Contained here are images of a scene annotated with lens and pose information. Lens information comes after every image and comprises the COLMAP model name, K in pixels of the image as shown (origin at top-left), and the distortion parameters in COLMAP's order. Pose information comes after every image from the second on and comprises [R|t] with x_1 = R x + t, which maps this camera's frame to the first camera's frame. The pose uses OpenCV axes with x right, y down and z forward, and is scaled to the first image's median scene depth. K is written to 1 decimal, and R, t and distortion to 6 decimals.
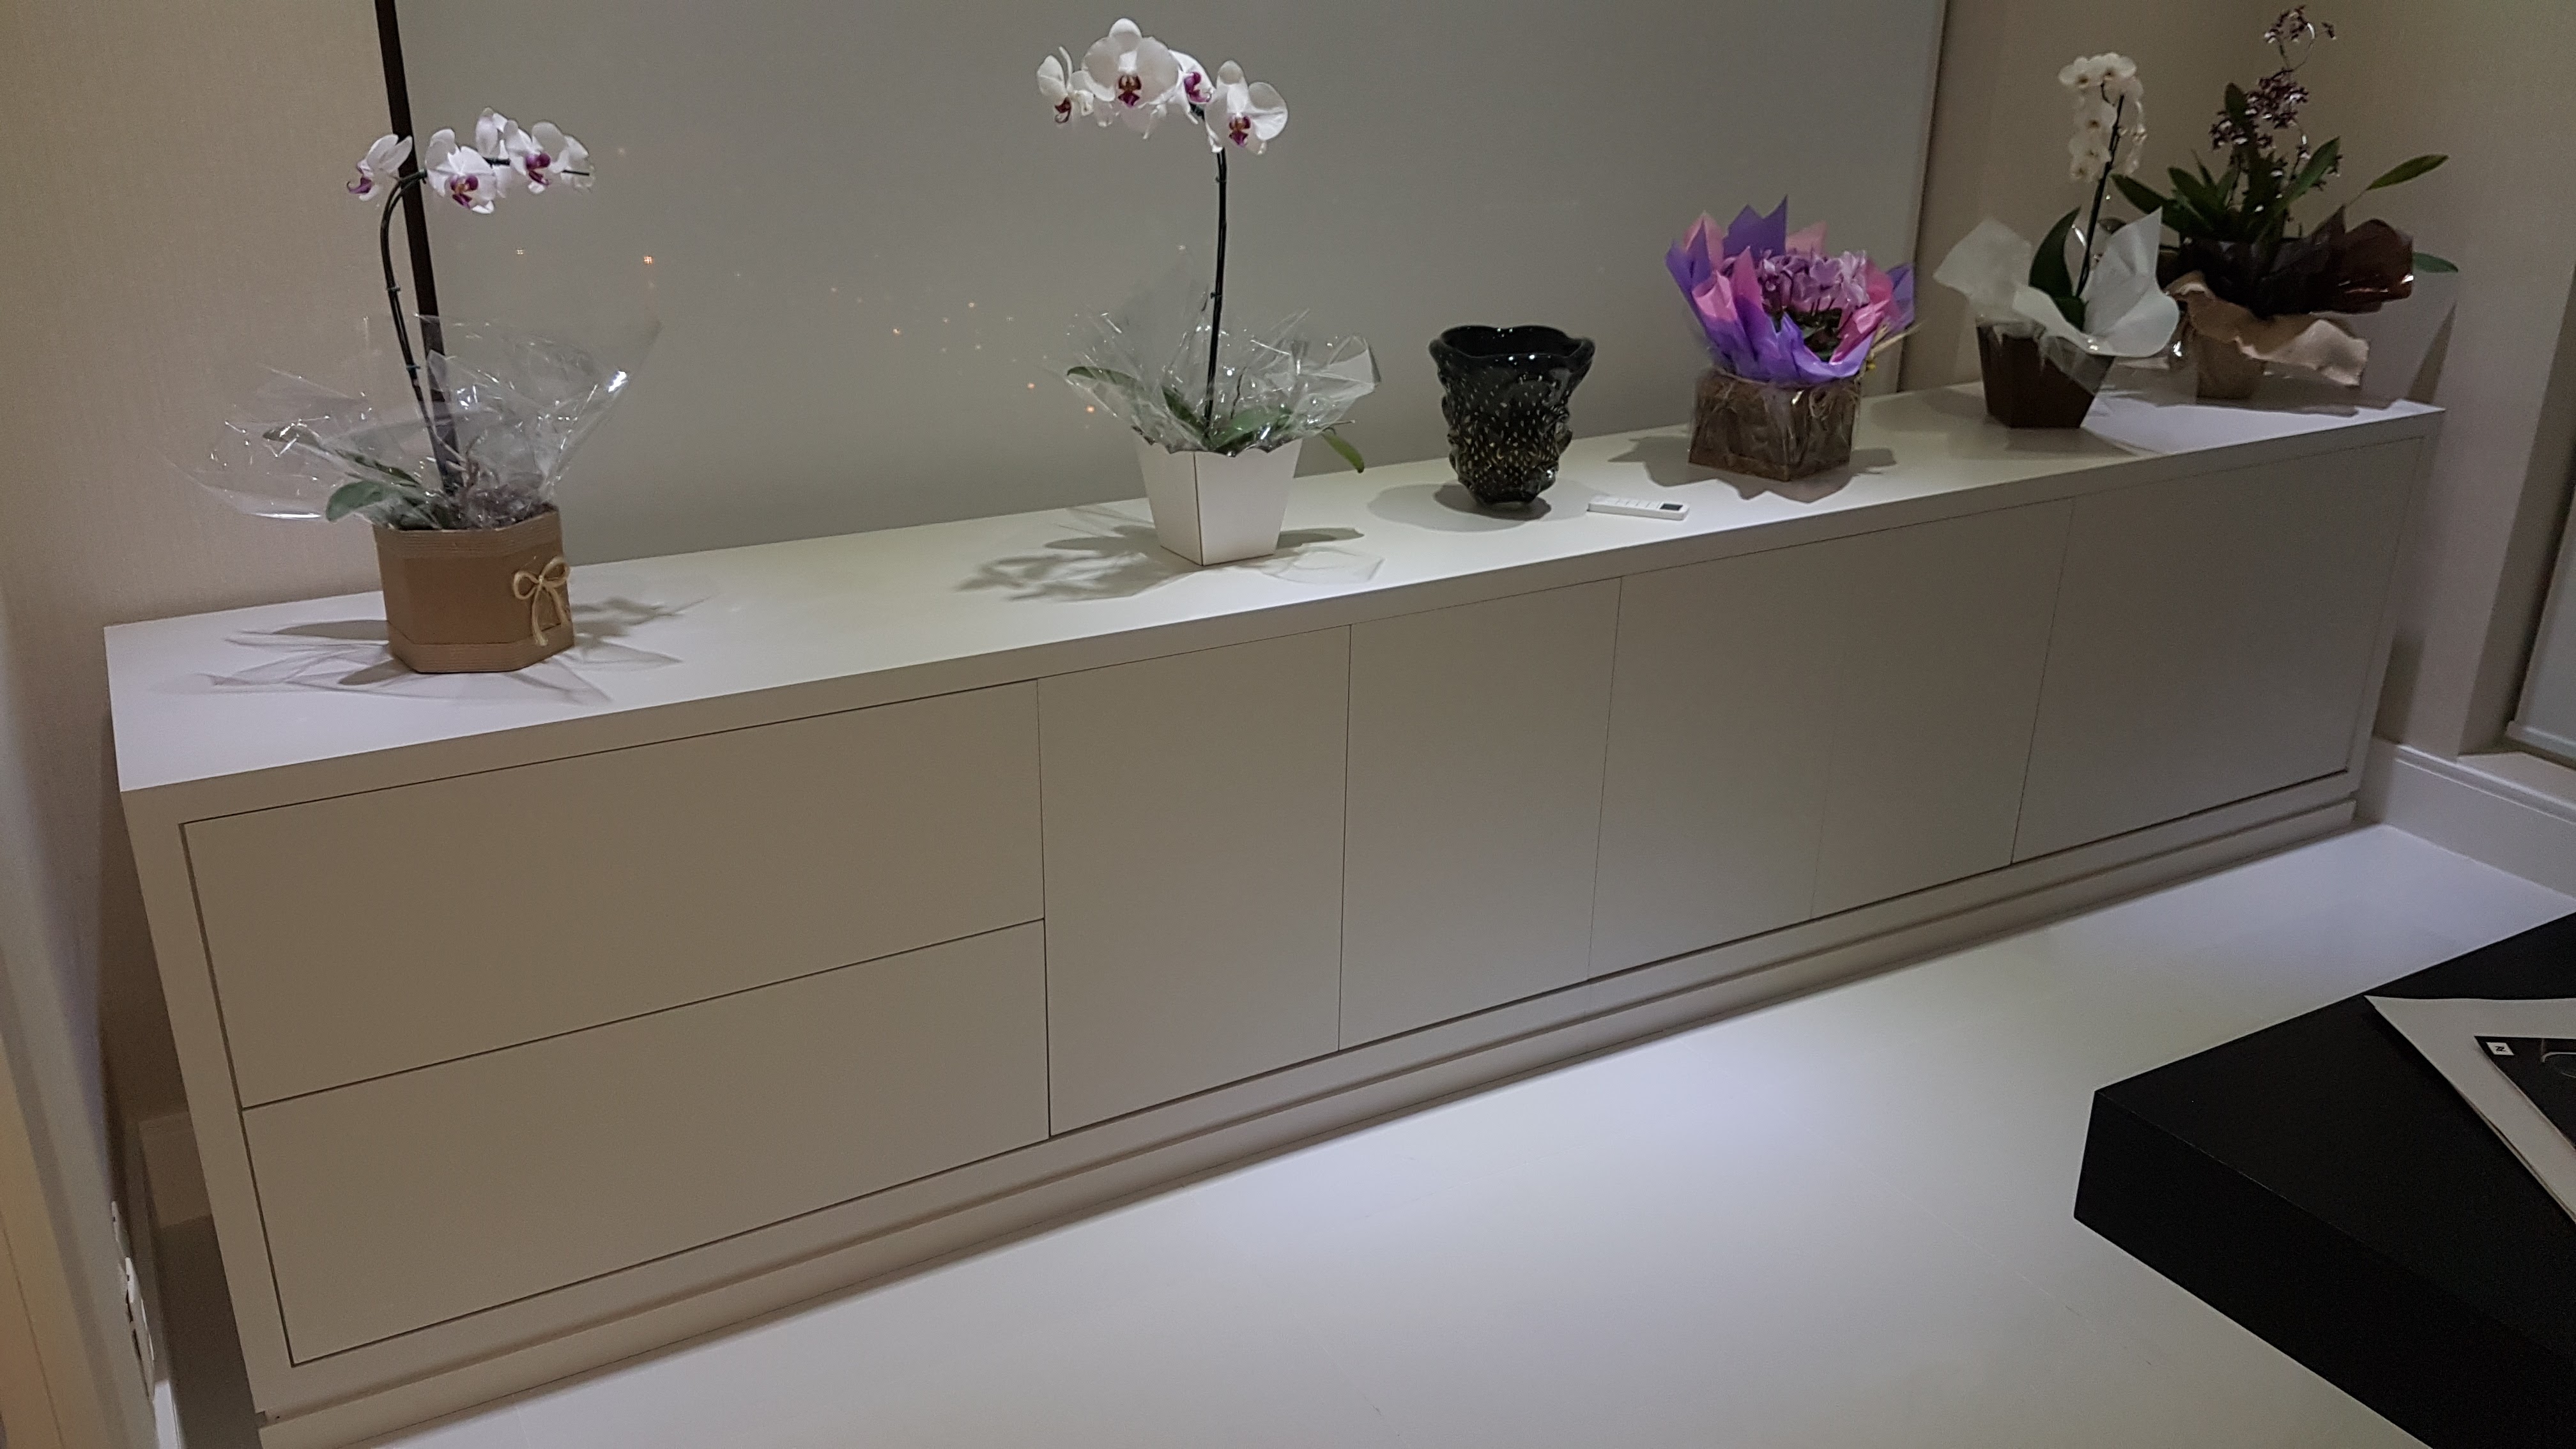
lens RADIAL K [[2042.7, 0, 1283.8], [0, 2042.7, 715.5], [0, 0, 1]] dist [0.113401, -0.034123]
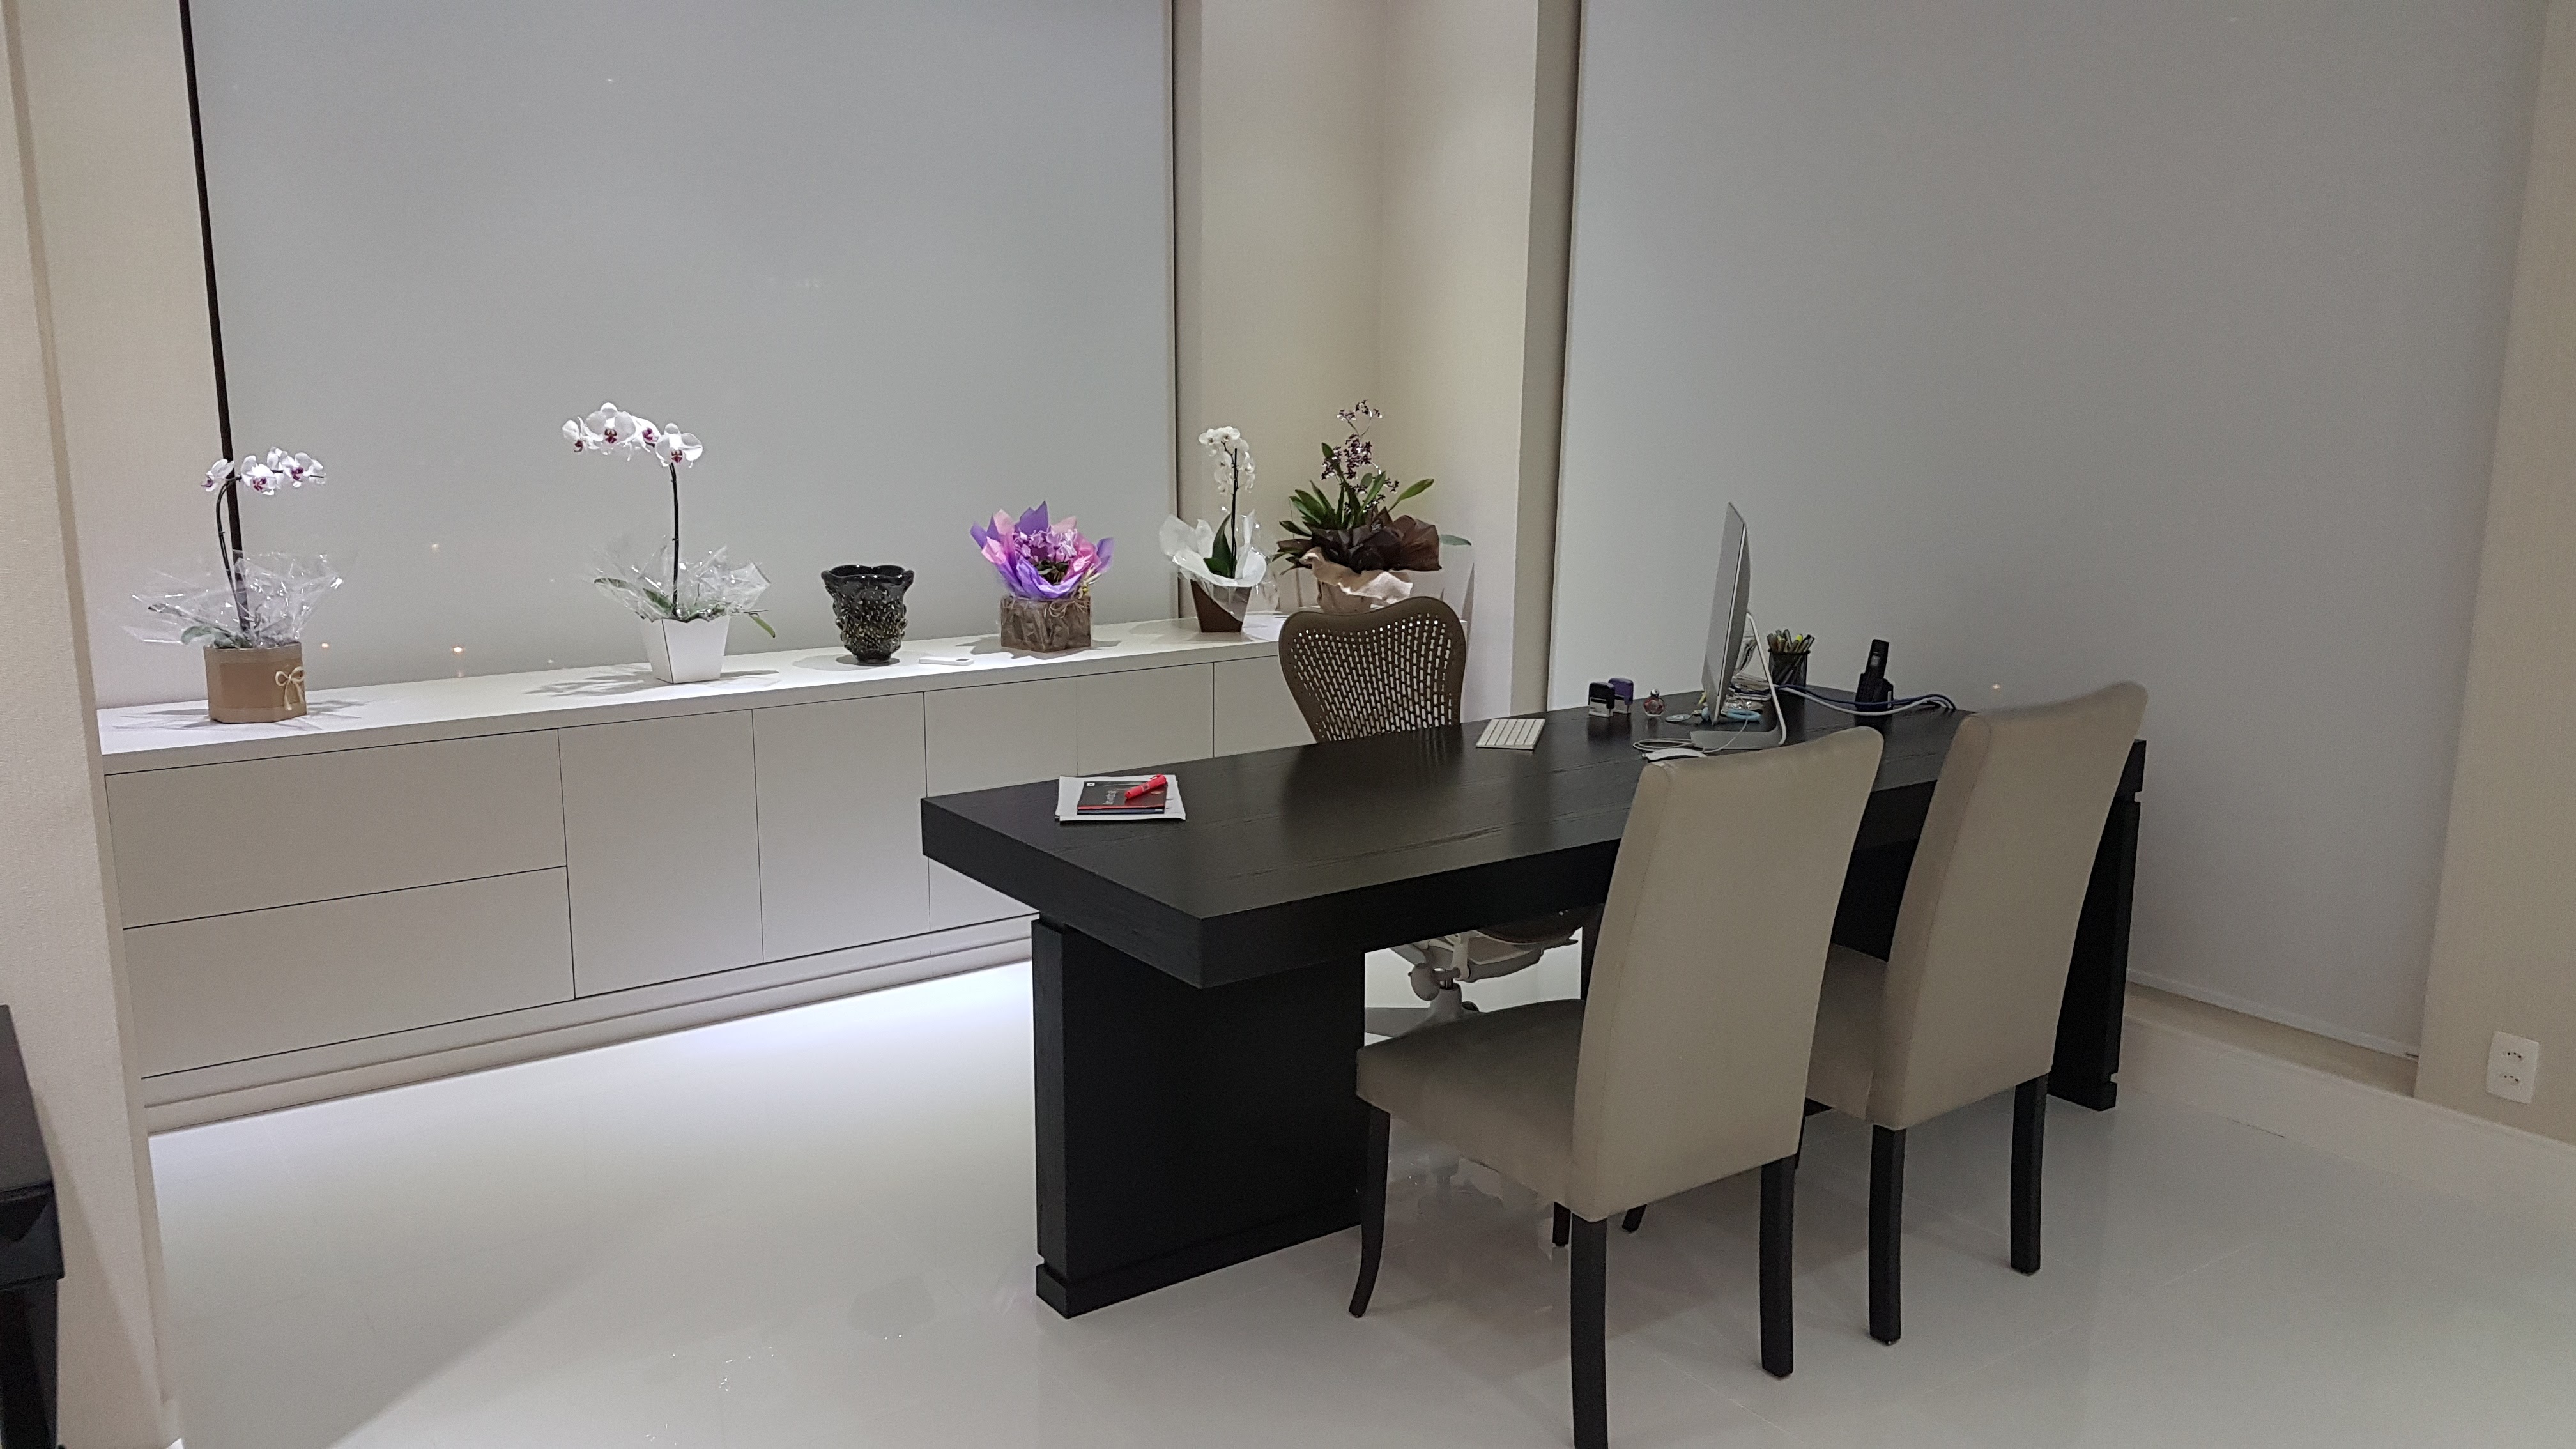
lens RADIAL K [[2042.7, 0, 1286.3], [0, 2042.7, 735.7], [0, 0, 1]] dist [0.113401, -0.034123]
pose [[0.997285, -0.027618, 0.068270, 0.420253], [0.039514, 0.982950, -0.179579, 0.360458], [-0.062146, 0.181789, 0.981372, -0.937588]]
